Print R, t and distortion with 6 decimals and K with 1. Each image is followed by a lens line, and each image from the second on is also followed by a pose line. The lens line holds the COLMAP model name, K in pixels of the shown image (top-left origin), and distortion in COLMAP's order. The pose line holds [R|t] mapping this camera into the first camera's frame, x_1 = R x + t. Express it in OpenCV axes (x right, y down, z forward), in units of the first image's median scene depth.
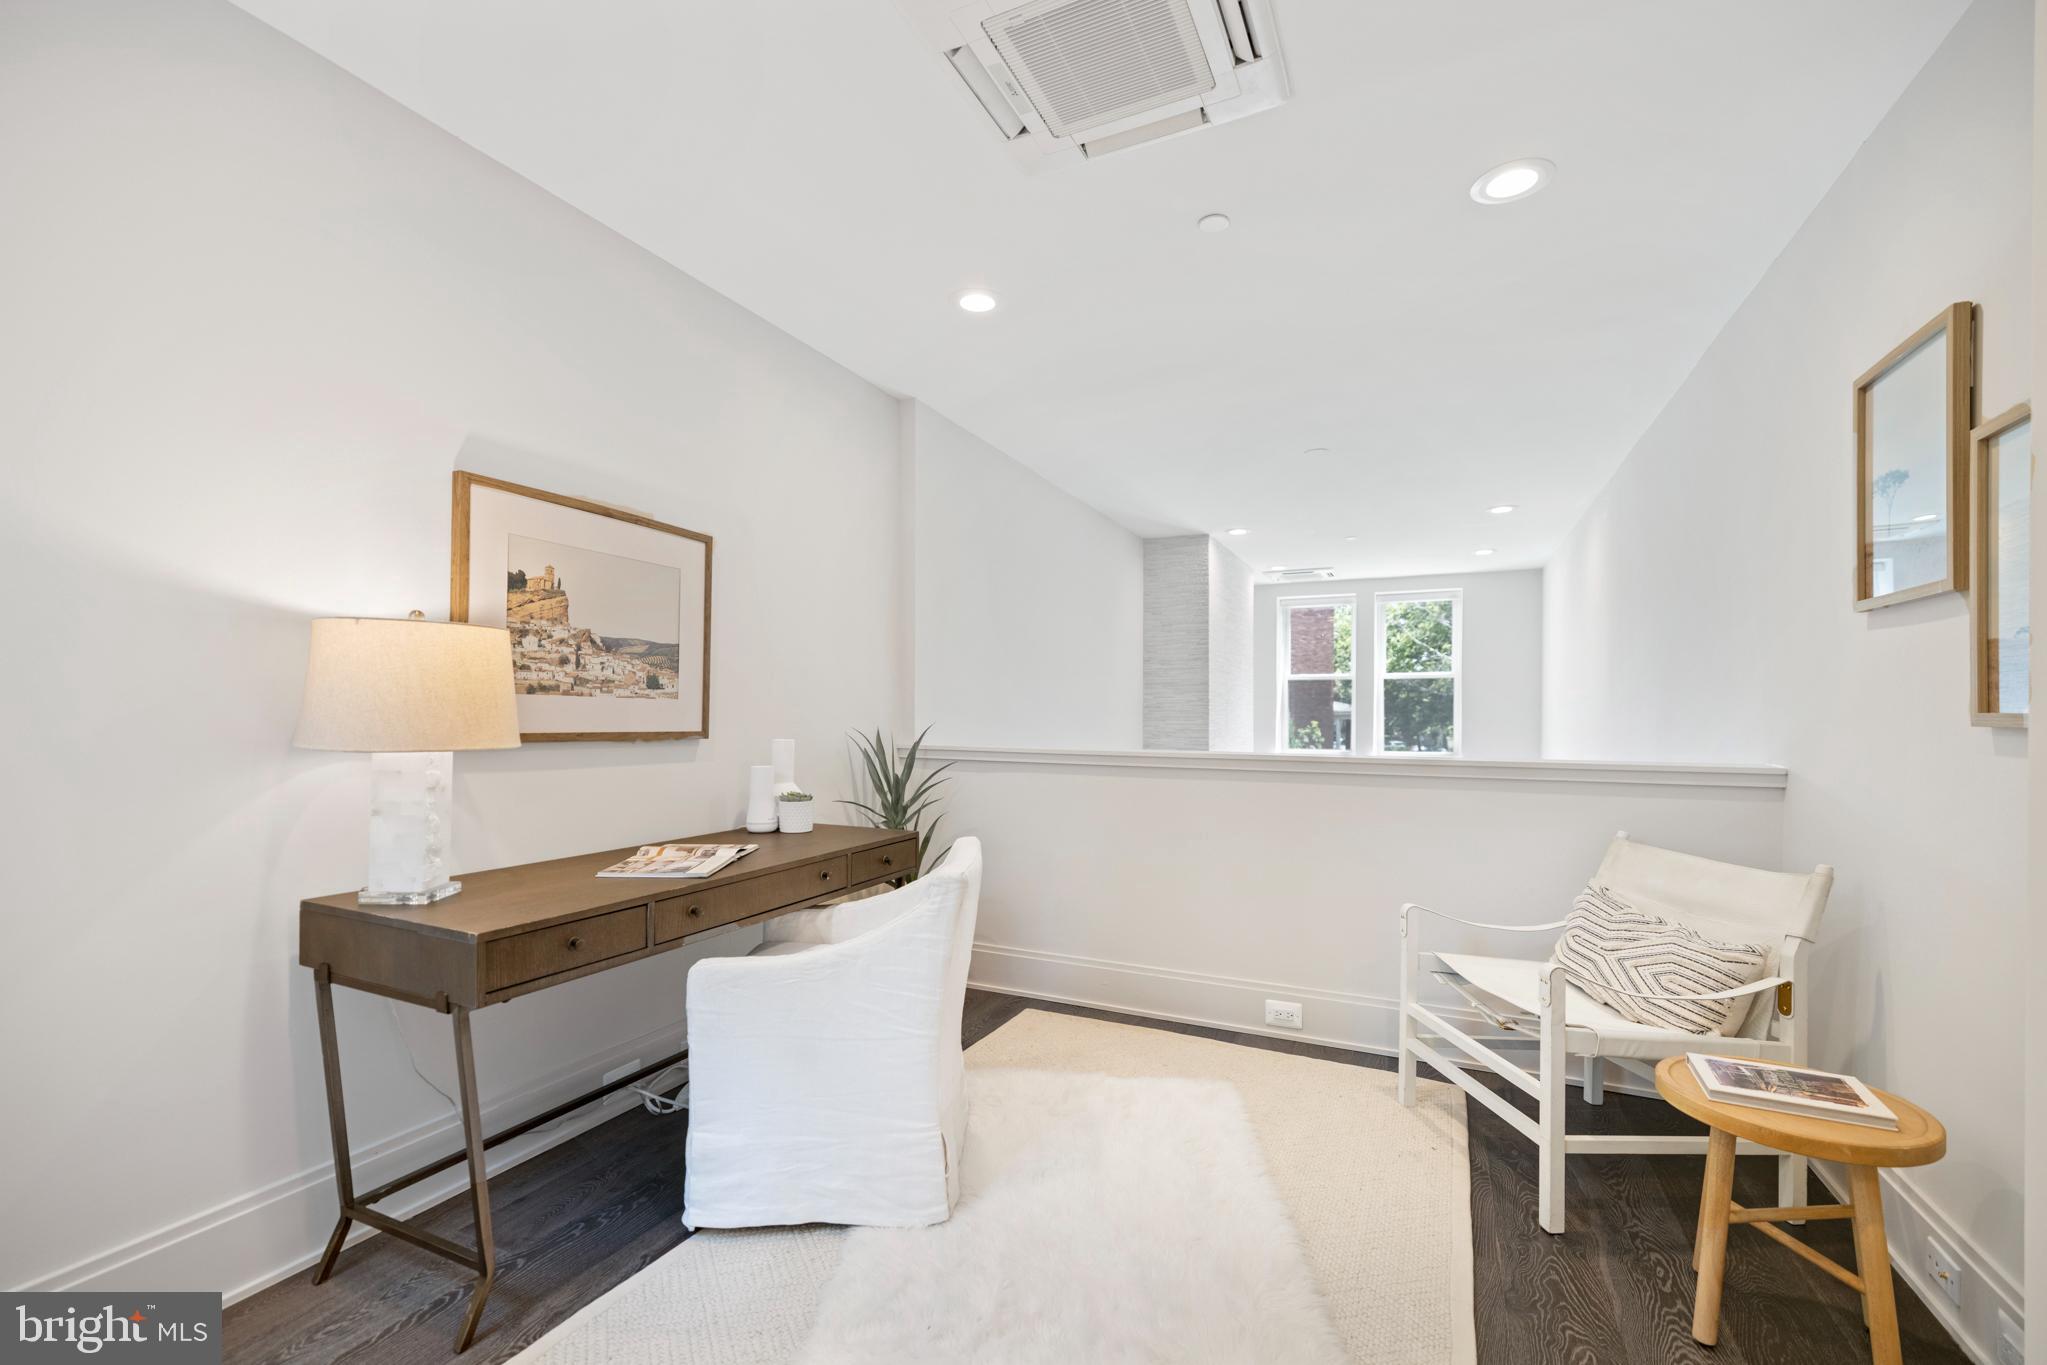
lens RADIAL K [[837.2, 0, 1033.0], [0, 837.2, 697.6], [0, 0, 1]] dist [0.002363, -0.000394]
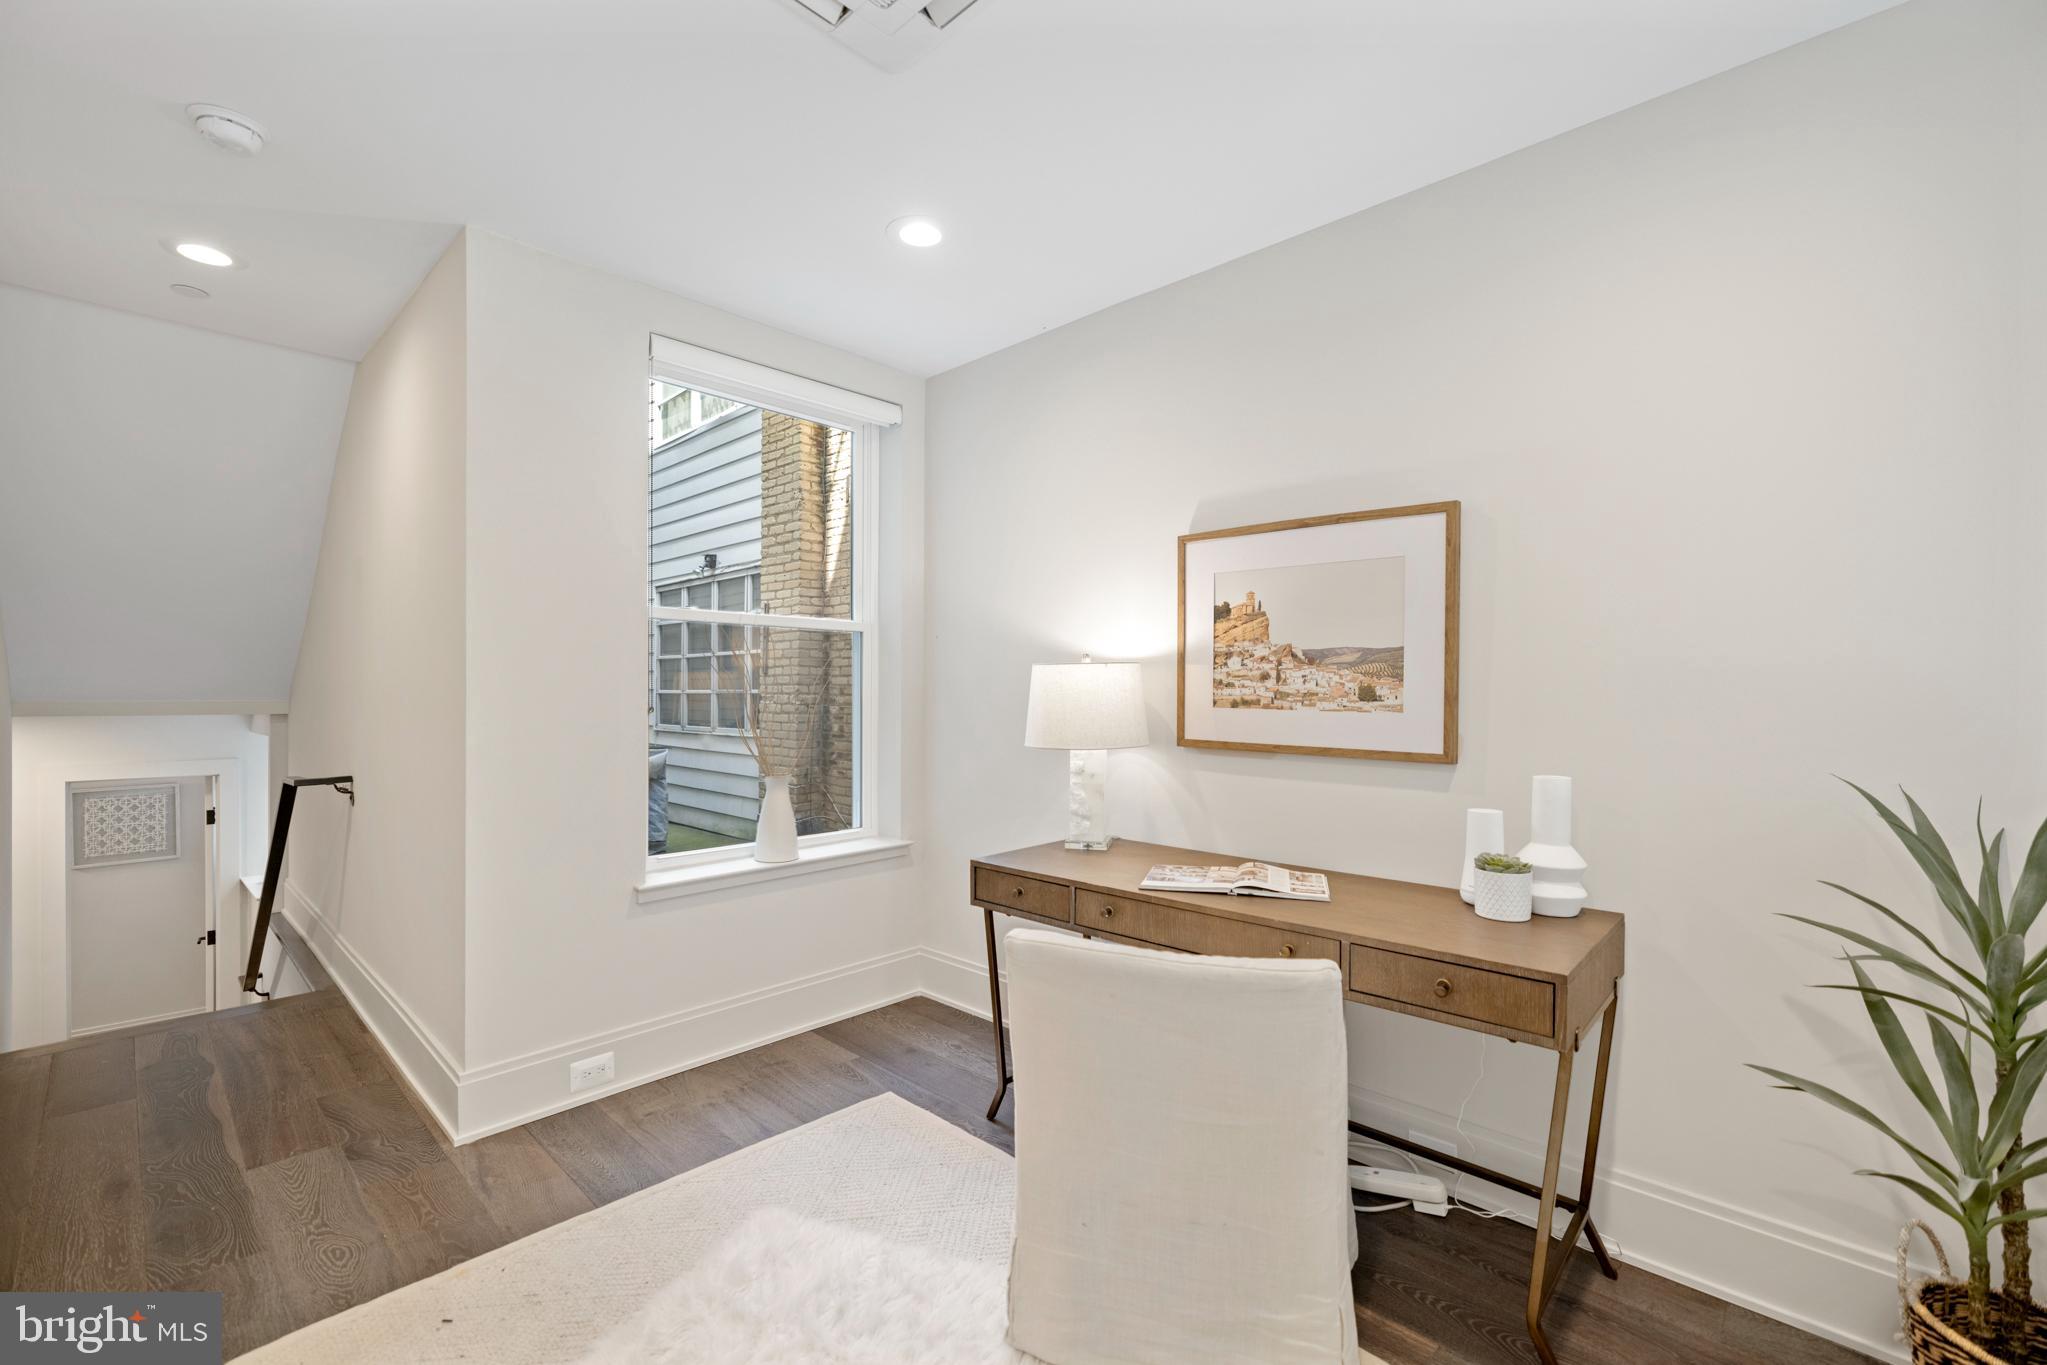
lens RADIAL K [[837.2, 0, 1033.0], [0, 837.2, 692.2], [0, 0, 1]] dist [0.002363, -0.000394]
pose [[-0.292076, -0.011355, -0.956328, 0.549651], [0.005914, 0.999889, -0.013678, -0.010915], [0.956377, -0.009651, -0.291977, 1.021630]]
